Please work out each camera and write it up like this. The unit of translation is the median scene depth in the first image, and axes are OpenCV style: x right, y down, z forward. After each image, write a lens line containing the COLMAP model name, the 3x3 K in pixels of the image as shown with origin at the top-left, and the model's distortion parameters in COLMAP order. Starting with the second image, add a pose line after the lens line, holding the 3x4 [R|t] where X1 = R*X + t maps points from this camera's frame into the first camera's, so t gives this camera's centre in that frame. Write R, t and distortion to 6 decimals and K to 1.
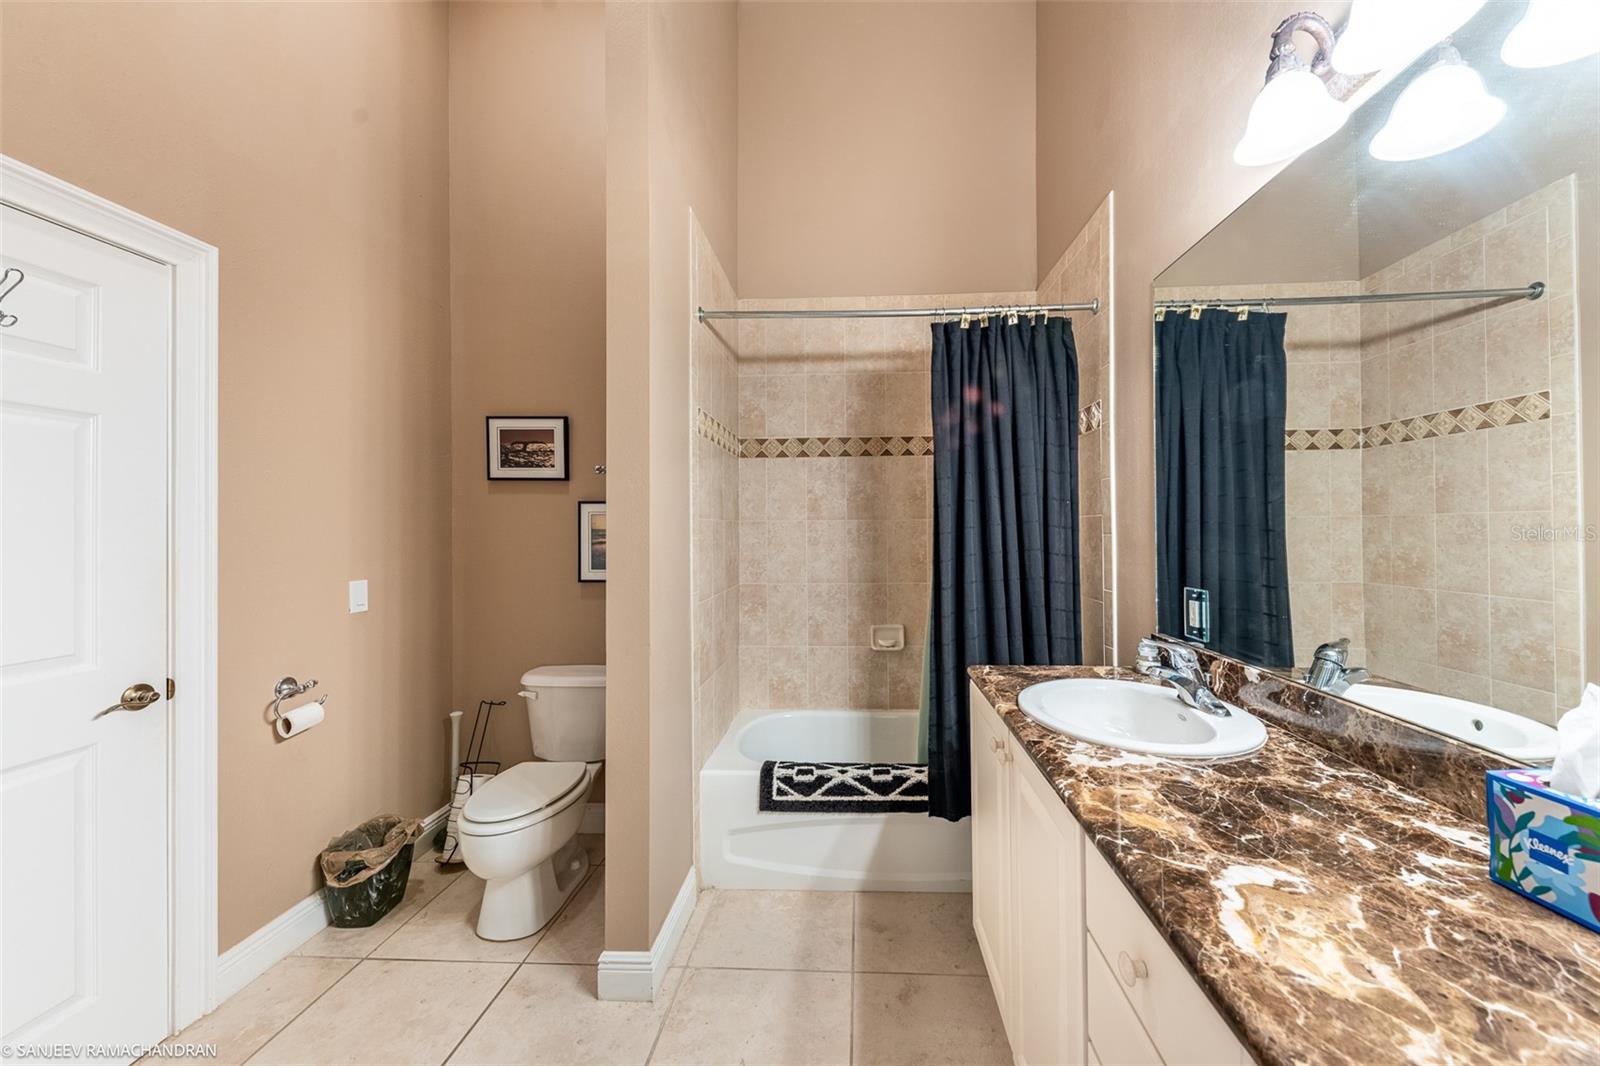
lens RADIAL K [[552.1, 0, 823.3], [0, 552.1, 521.9], [0, 0, 1]] dist [0.002360, -0.004811]
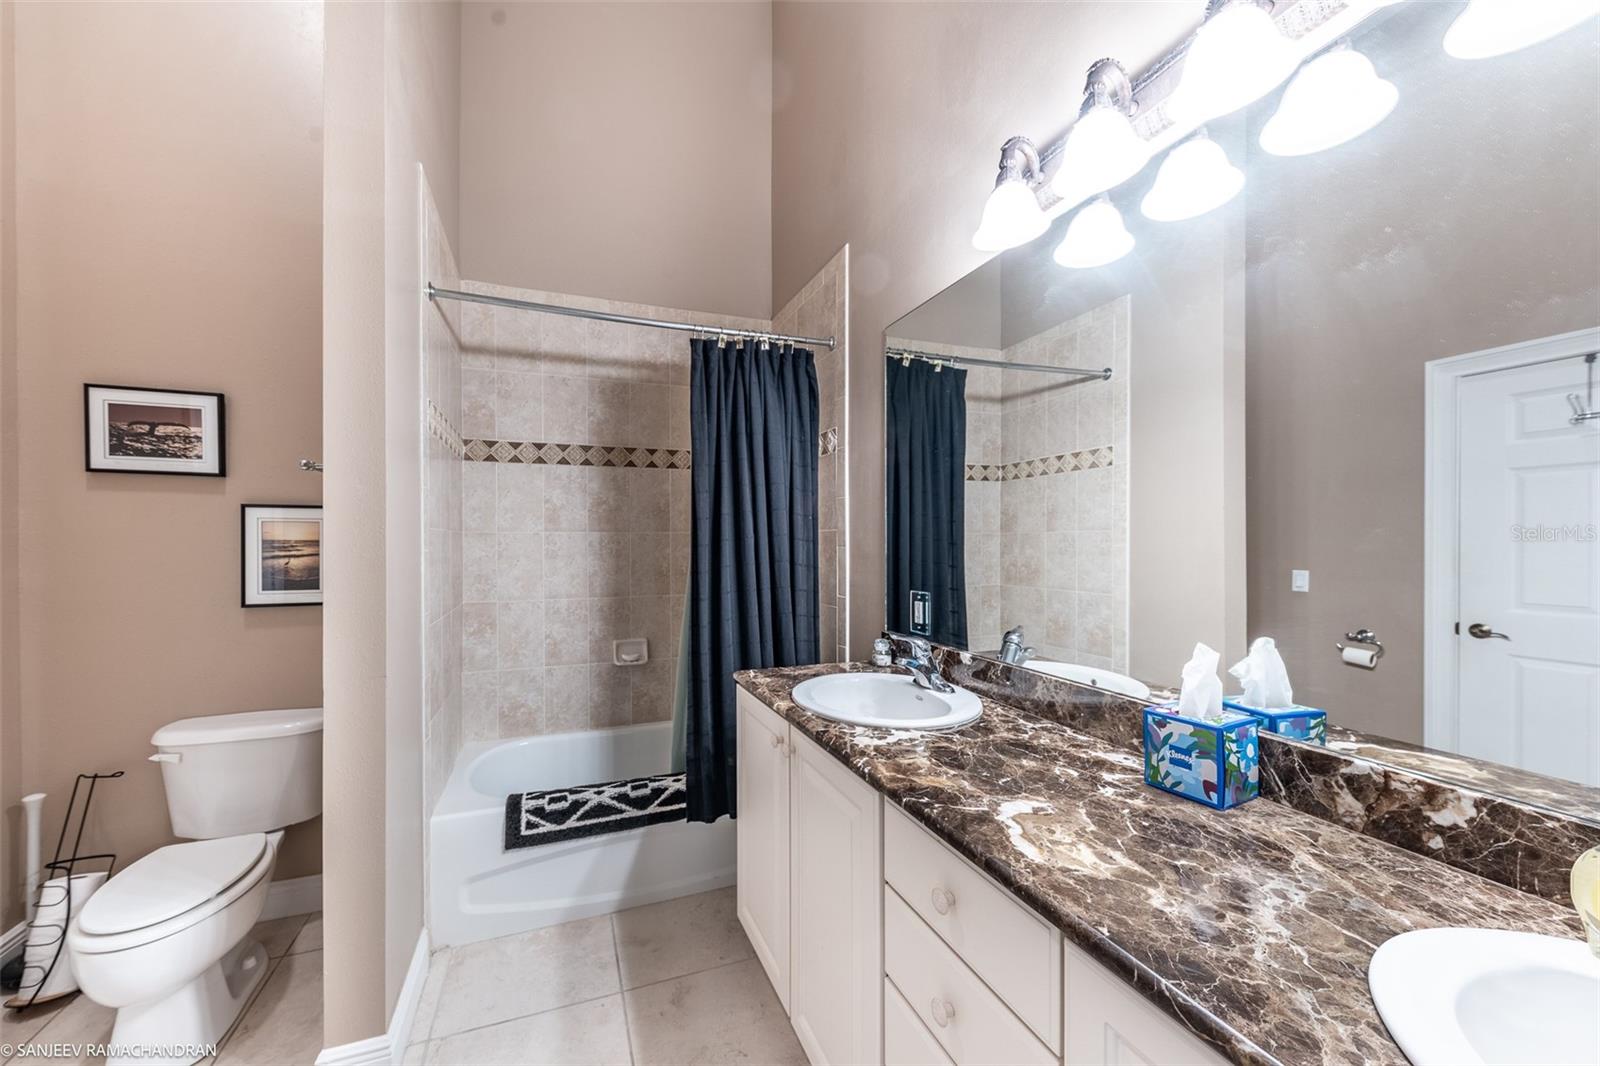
lens RADIAL K [[558.0, 0, 738.5], [0, 558.0, 542.8], [0, 0, 1]] dist [-0.000807, -0.004444]
pose [[0.929584, 0.004193, 0.368588, -0.100130], [-0.008593, 0.999910, 0.010296, 0.004279], [-0.368511, -0.012739, 0.929536, 0.011152]]
